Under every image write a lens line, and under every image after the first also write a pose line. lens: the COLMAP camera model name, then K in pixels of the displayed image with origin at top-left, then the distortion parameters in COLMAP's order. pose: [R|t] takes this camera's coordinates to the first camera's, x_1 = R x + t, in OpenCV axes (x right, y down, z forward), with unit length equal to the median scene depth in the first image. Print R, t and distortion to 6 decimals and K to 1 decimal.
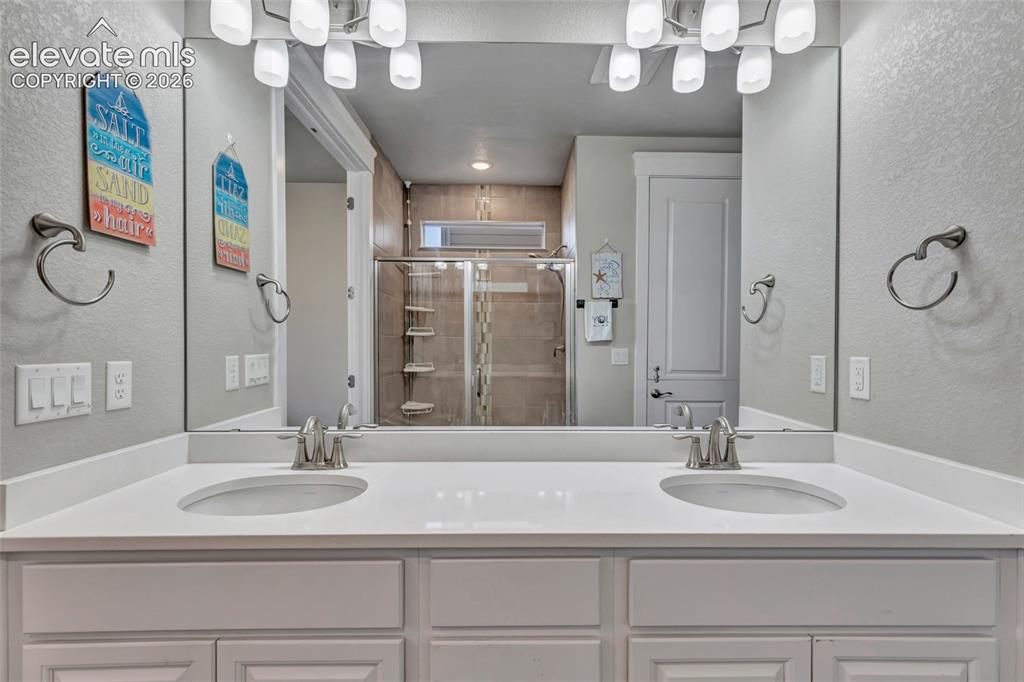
lens RADIAL K [[468.1, 0, 506.2], [0, 468.1, 346.6], [0, 0, 1]] dist [0.020081, 0.000070]
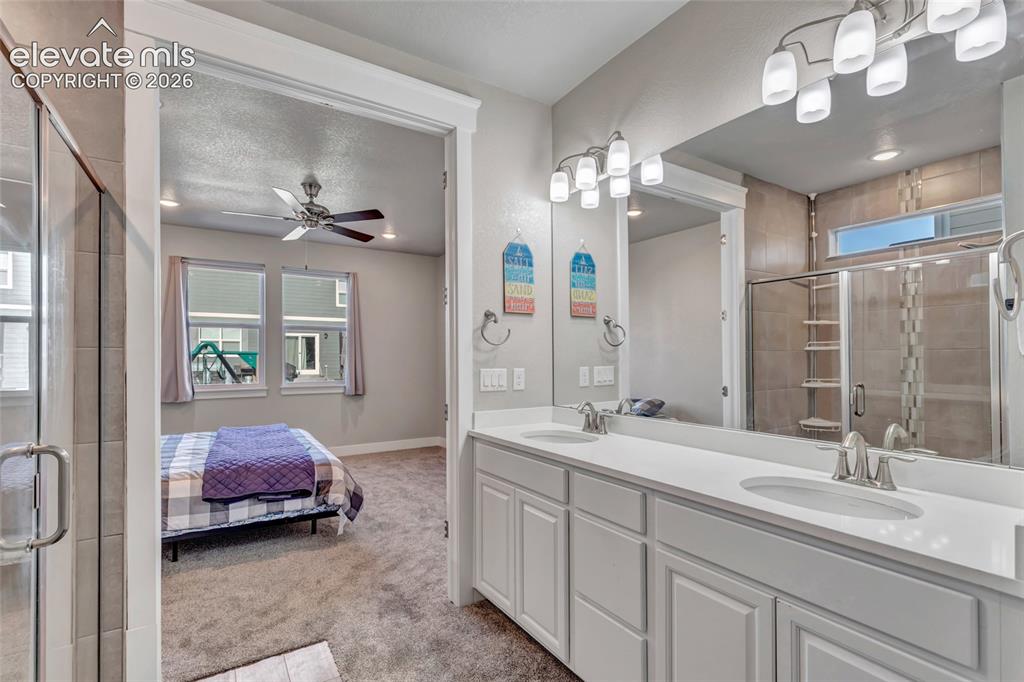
lens RADIAL K [[469.2, 0, 512.8], [0, 469.2, 356.6], [0, 0, 1]] dist [-0.001318, -0.000058]
pose [[0.527556, -0.007665, -0.849486, 0.698254], [-0.000189, 0.999958, -0.009140, -0.002617], [0.849520, 0.004982, 0.527532, -0.117885]]
